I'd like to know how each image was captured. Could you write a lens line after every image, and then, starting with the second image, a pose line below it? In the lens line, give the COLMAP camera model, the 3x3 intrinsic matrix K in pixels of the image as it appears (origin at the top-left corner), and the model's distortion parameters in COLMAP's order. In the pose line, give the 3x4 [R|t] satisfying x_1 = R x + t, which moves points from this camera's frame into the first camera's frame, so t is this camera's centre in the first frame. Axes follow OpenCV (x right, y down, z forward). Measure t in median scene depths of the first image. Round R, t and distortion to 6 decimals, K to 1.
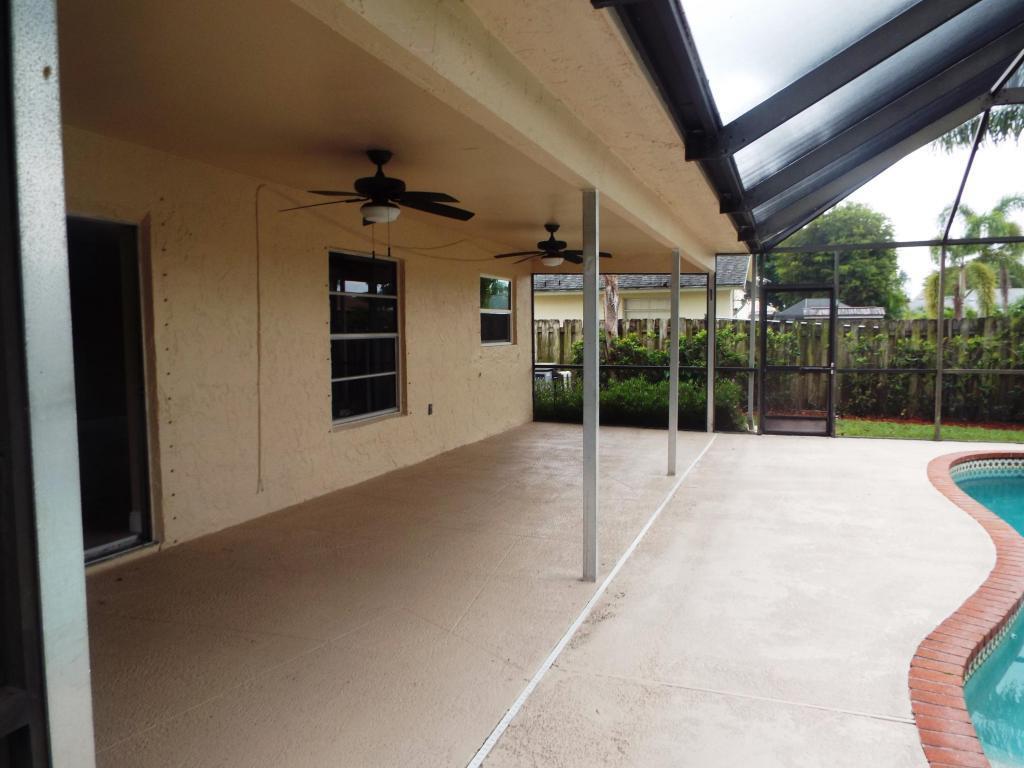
lens RADIAL K [[748.4, 0, 509.4], [0, 748.4, 387.7], [0, 0, 1]] dist [-0.012440, 0.016193]
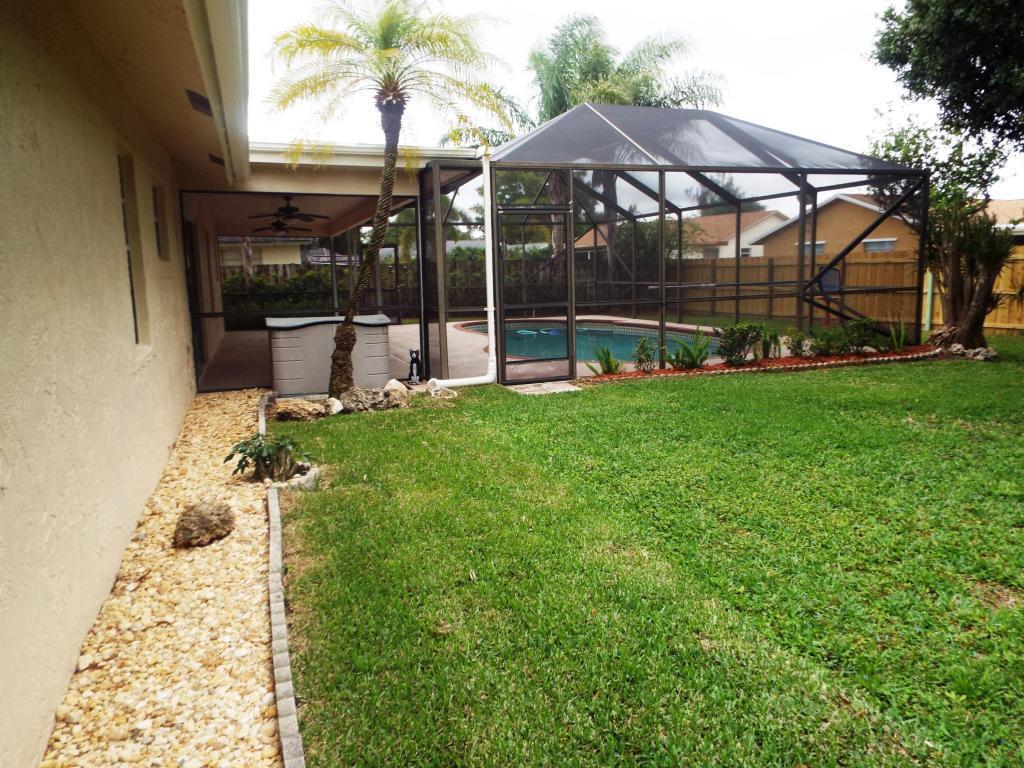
lens RADIAL K [[748.4, 0, 509.4], [0, 748.4, 387.7], [0, 0, 1]] dist [-0.012440, 0.016193]
pose [[0.768952, -0.109329, 0.629889, -0.441665], [0.067069, 0.993628, 0.090586, 0.055178], [-0.635779, -0.027411, 0.771385, -0.517439]]
